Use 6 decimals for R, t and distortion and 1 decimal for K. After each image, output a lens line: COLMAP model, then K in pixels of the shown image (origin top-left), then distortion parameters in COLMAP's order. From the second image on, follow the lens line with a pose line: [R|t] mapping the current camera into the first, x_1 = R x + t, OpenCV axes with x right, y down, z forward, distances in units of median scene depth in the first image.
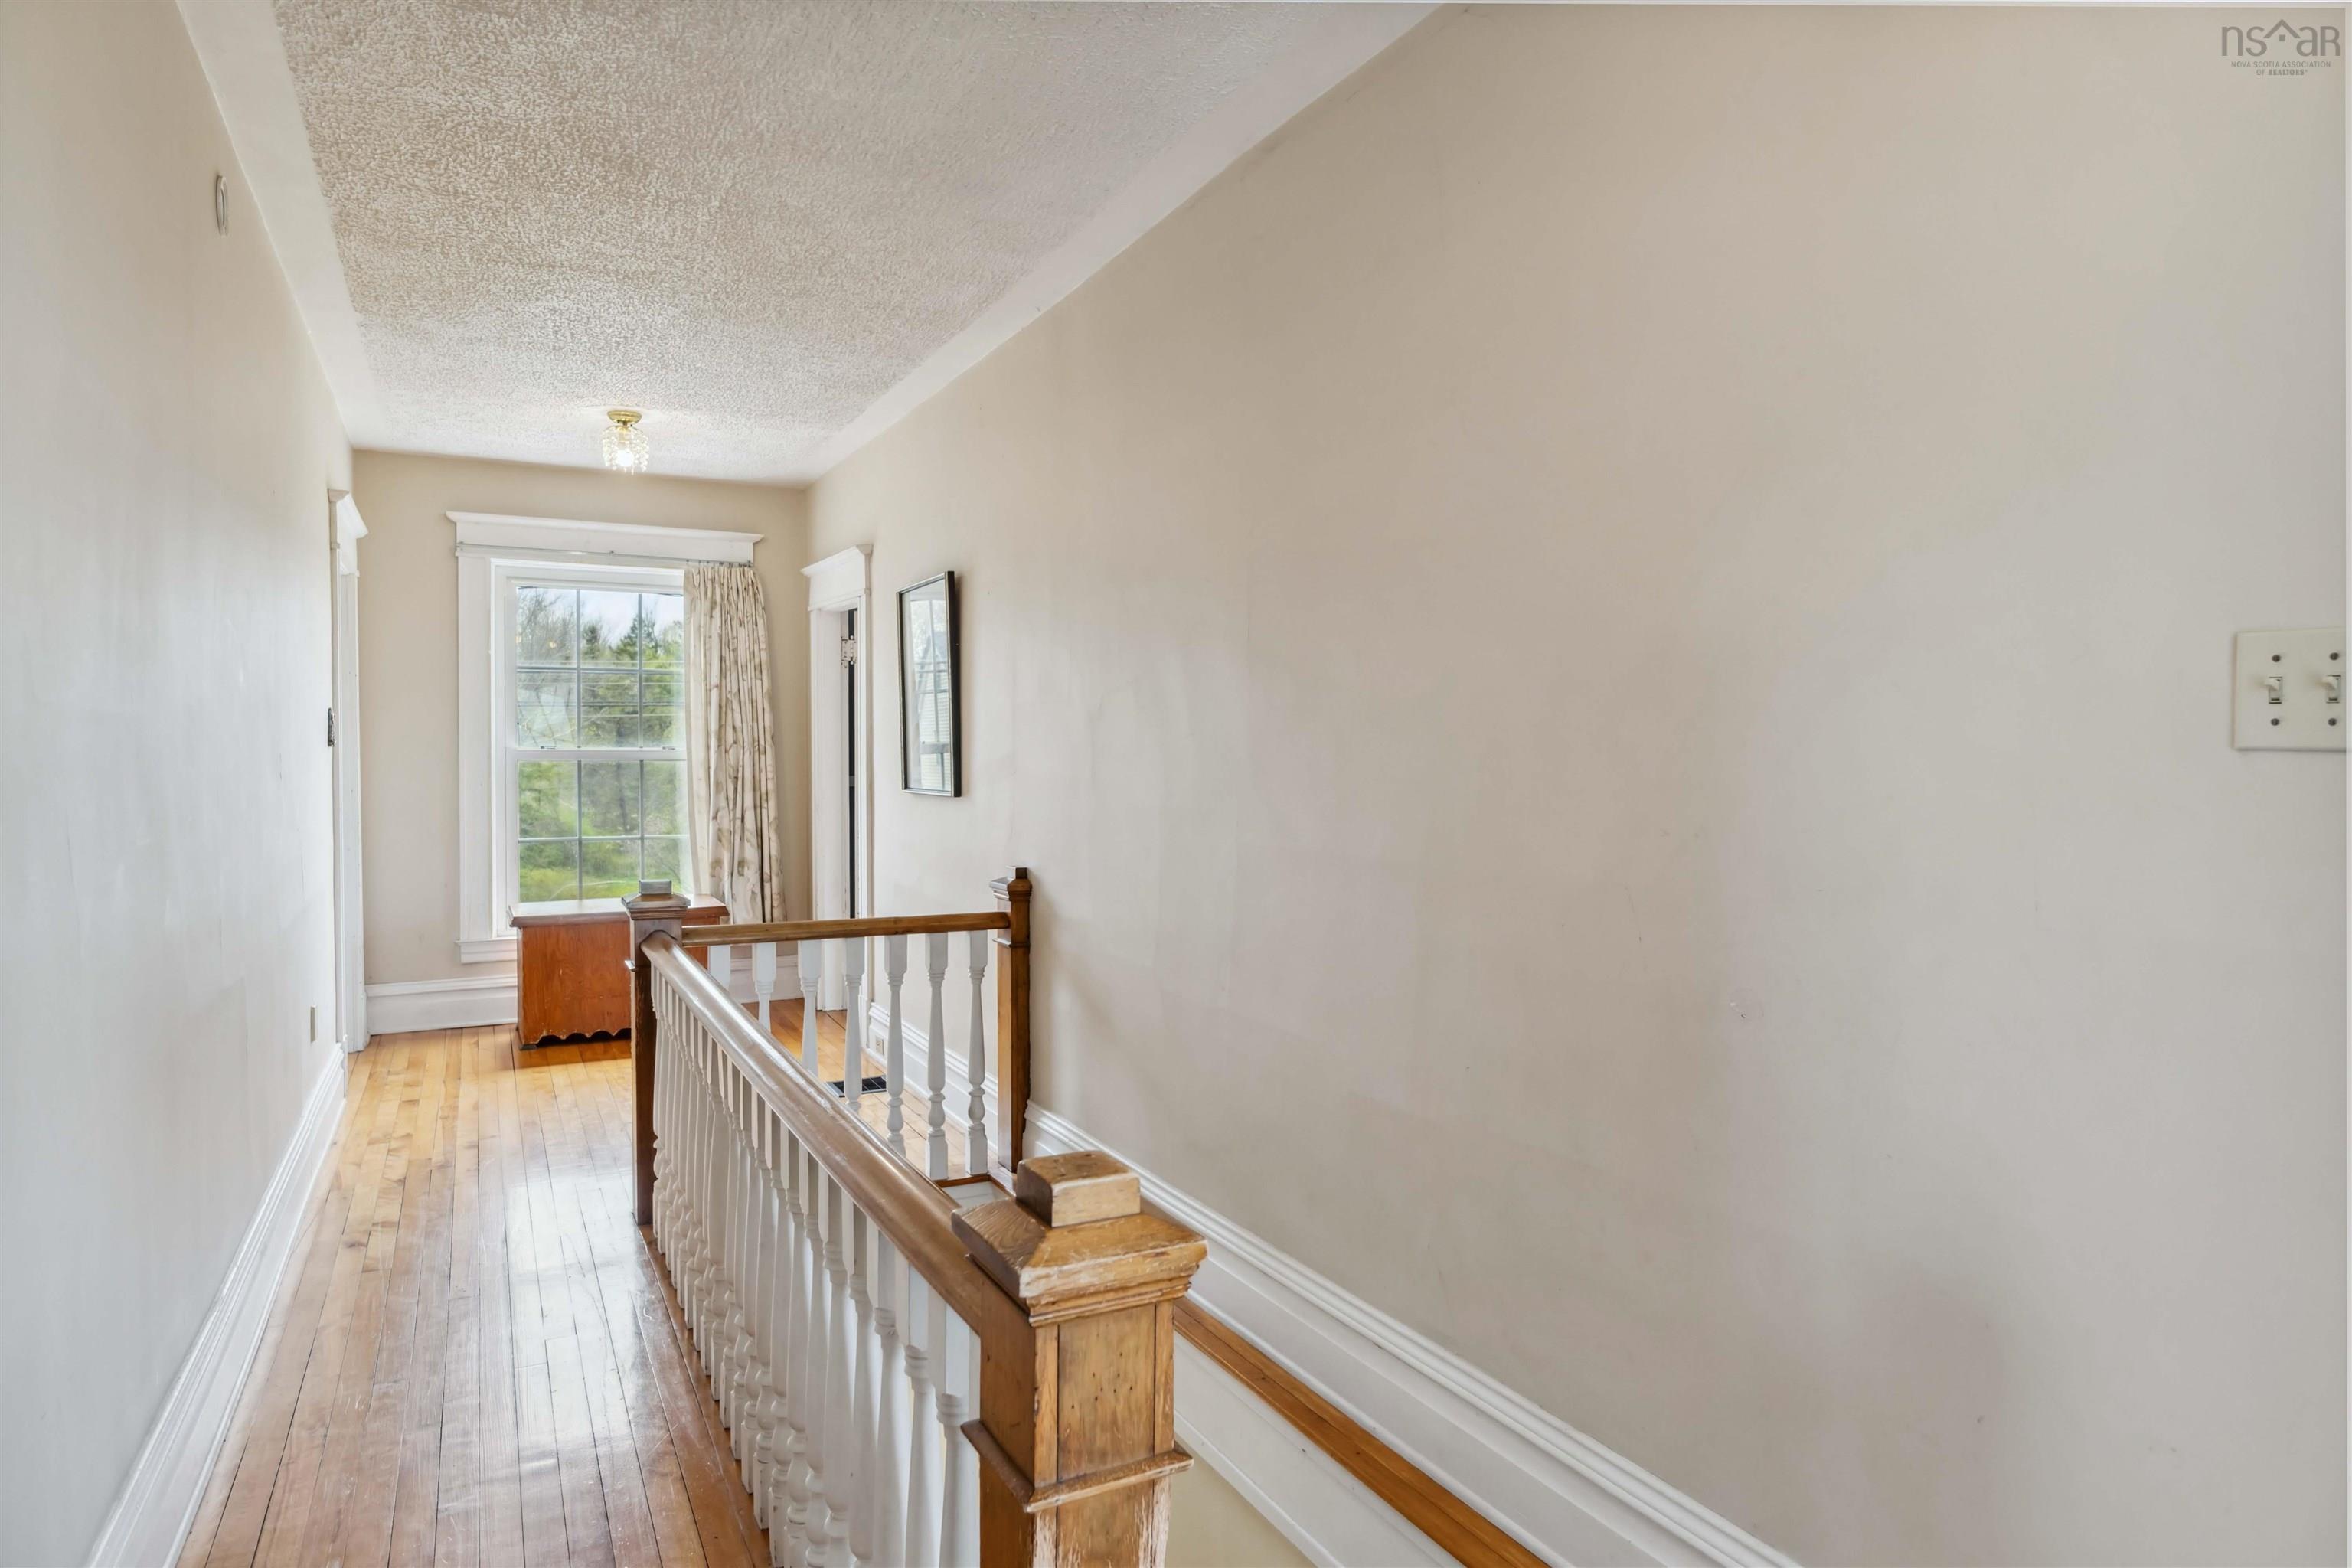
lens RADIAL K [[1375.0, 0, 1176.0], [0, 1375.0, 784.0], [0, 0, 1]] dist [0.000733, -0.000078]
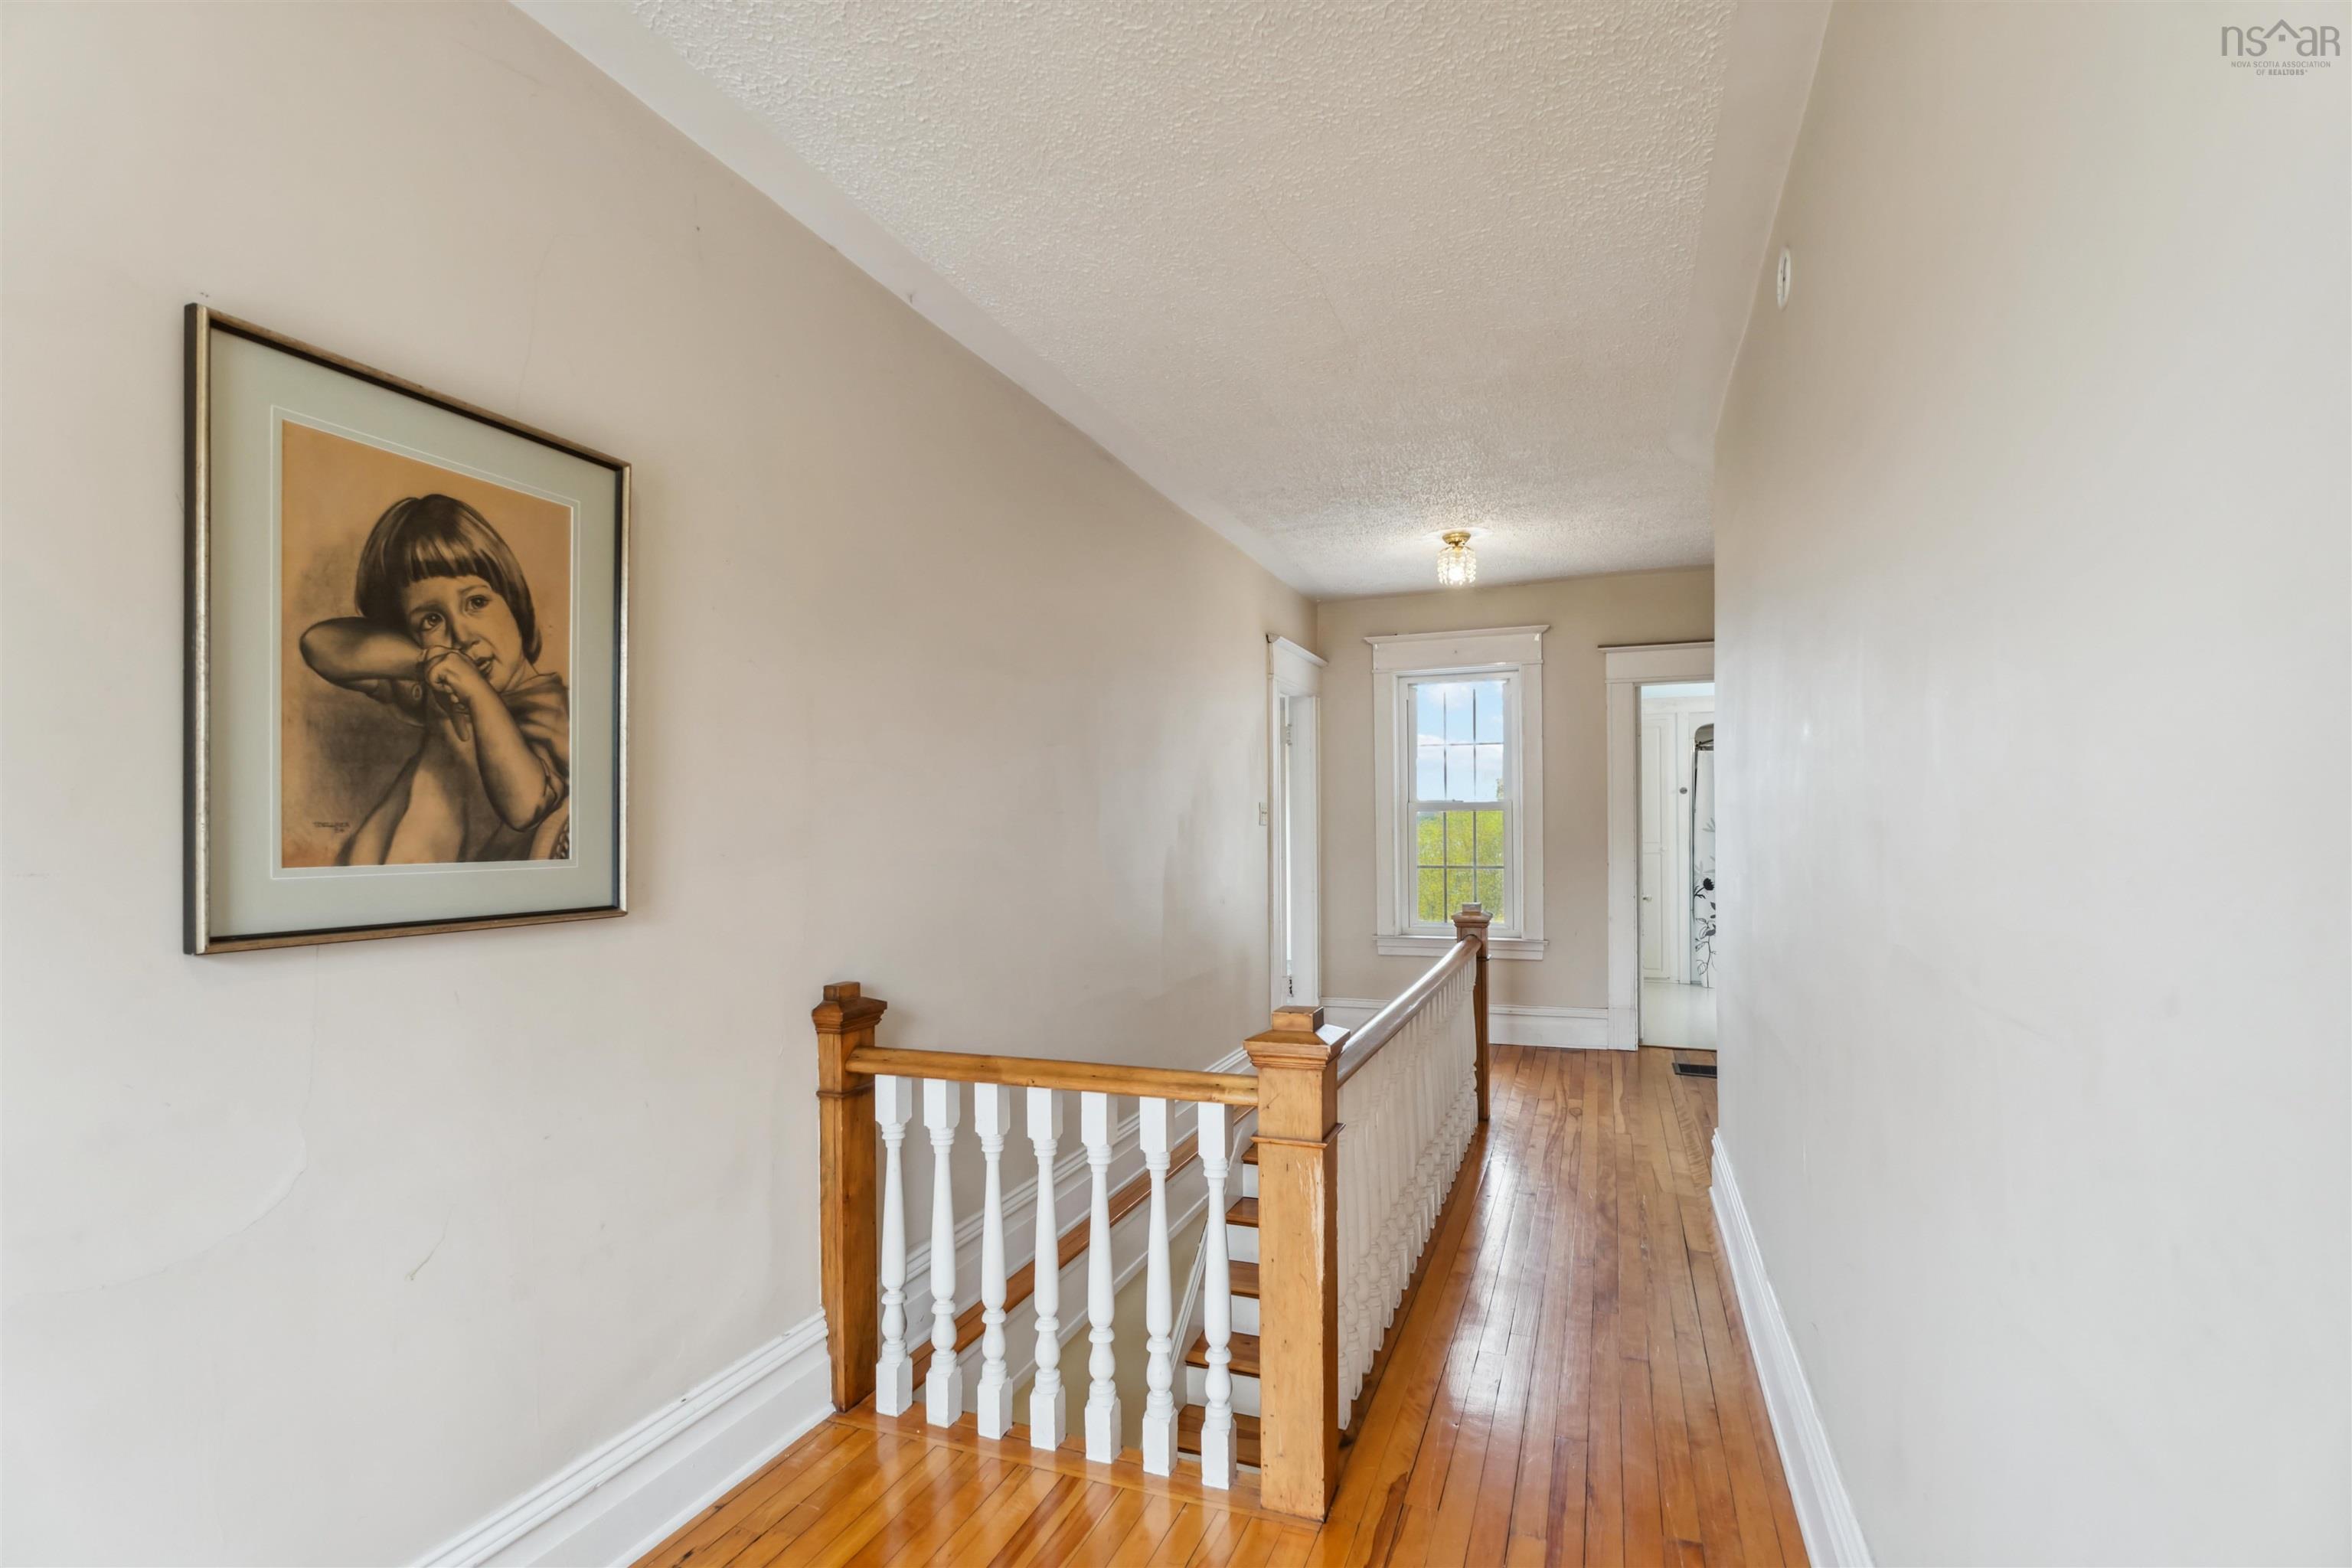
lens RADIAL K [[1107.9, 0, 1173.9], [0, 1107.9, 769.8], [0, 0, 1]] dist [-0.003463, -0.000101]
pose [[-0.665055, 0.024997, 0.746376, -0.928908], [0.008753, 0.999632, -0.025680, -0.044425], [-0.746743, -0.010546, -0.665029, 1.742496]]
